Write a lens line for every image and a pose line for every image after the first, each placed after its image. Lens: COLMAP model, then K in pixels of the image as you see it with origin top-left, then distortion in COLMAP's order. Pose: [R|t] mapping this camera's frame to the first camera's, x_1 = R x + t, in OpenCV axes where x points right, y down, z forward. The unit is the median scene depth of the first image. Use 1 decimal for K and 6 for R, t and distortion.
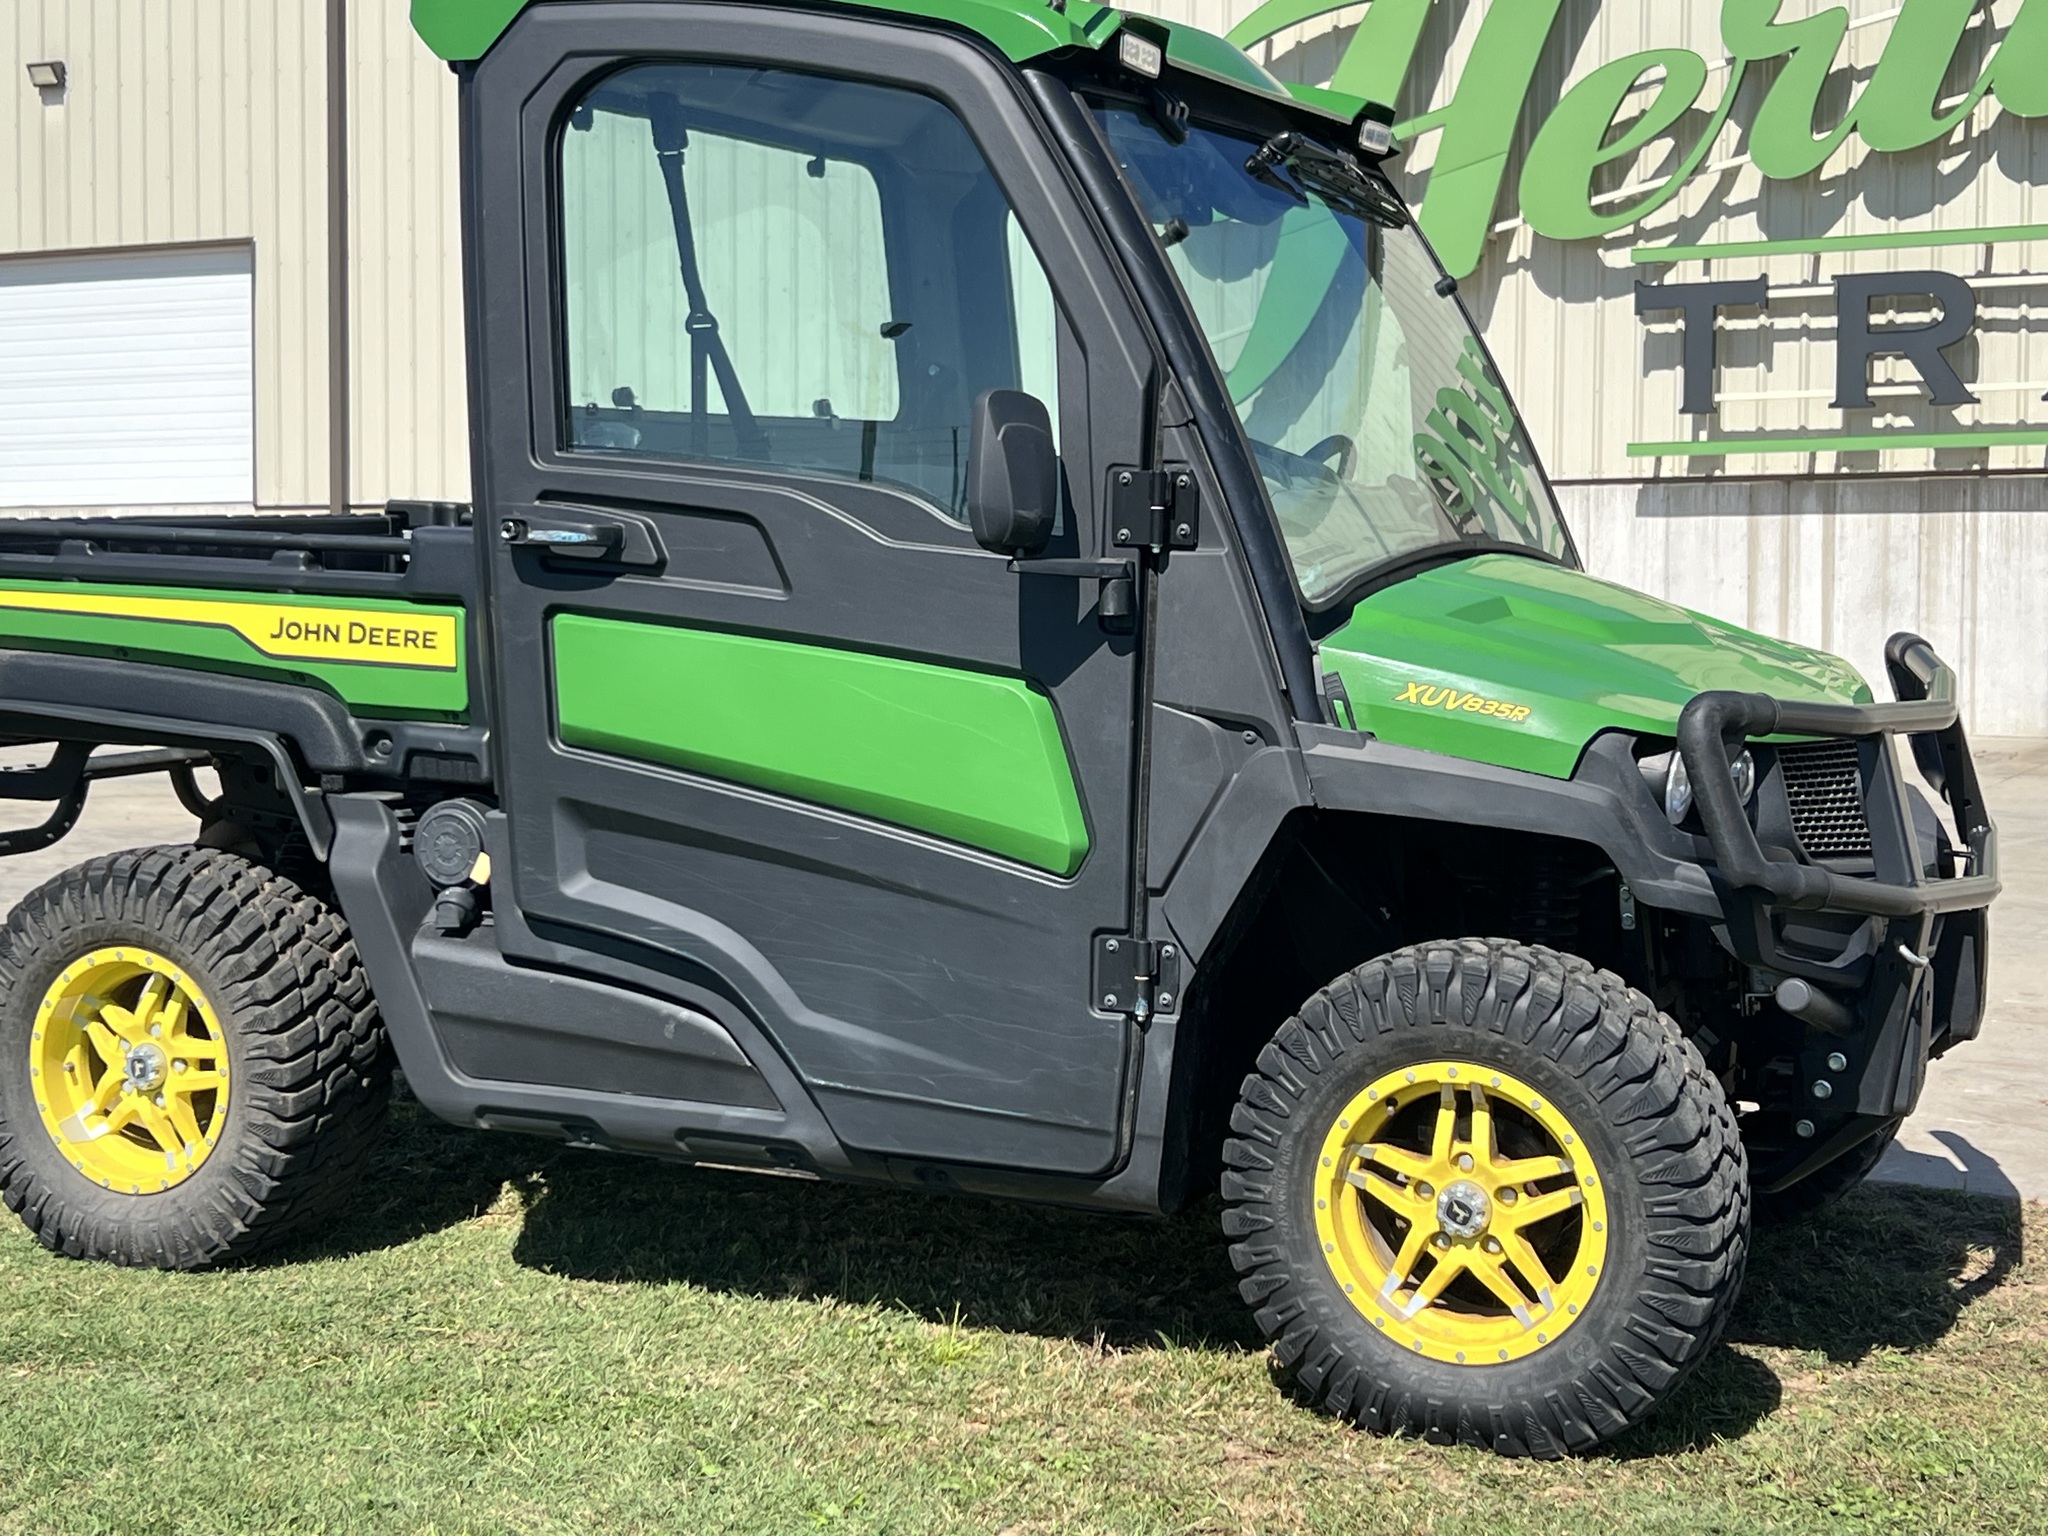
lens RADIAL K [[3015.7, 0, 1024.0], [0, 3015.7, 768.0], [0, 0, 1]] dist [0.232850, -0.862219]
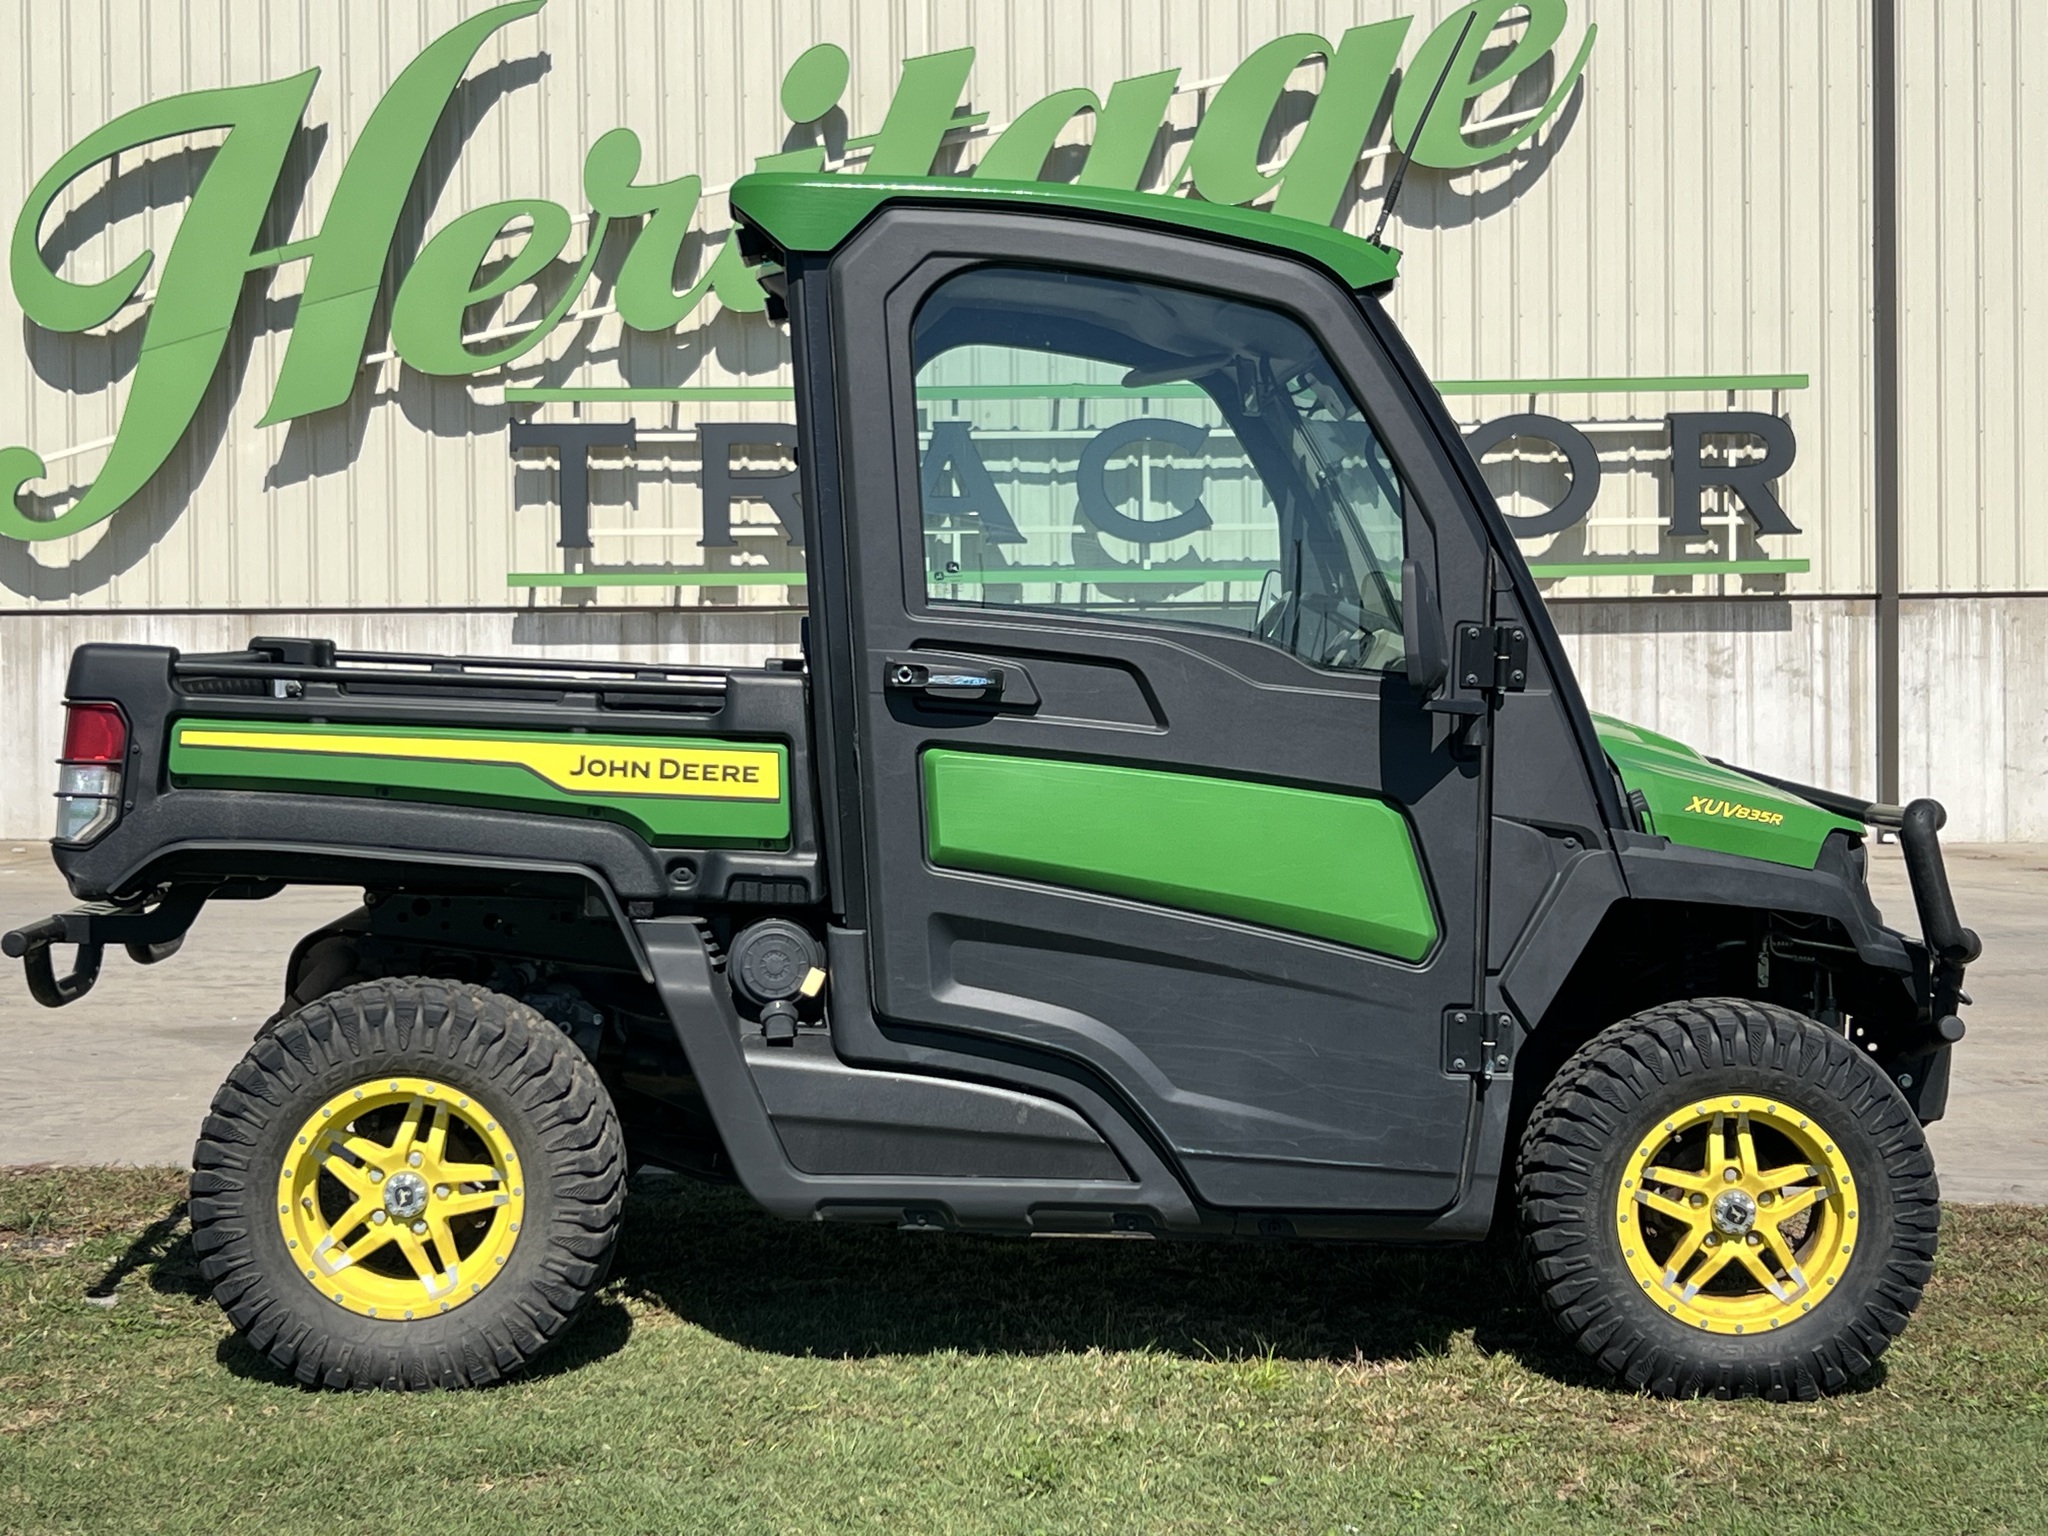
lens RADIAL K [[3015.7, 0, 1024.0], [0, 3015.7, 768.0], [0, 0, 1]] dist [0.232850, -0.862219]
pose [[0.897563, -0.012528, 0.440707, -0.570459], [0.030161, 0.998999, -0.033028, -0.005506], [-0.439852, 0.042937, 0.897043, -0.015916]]
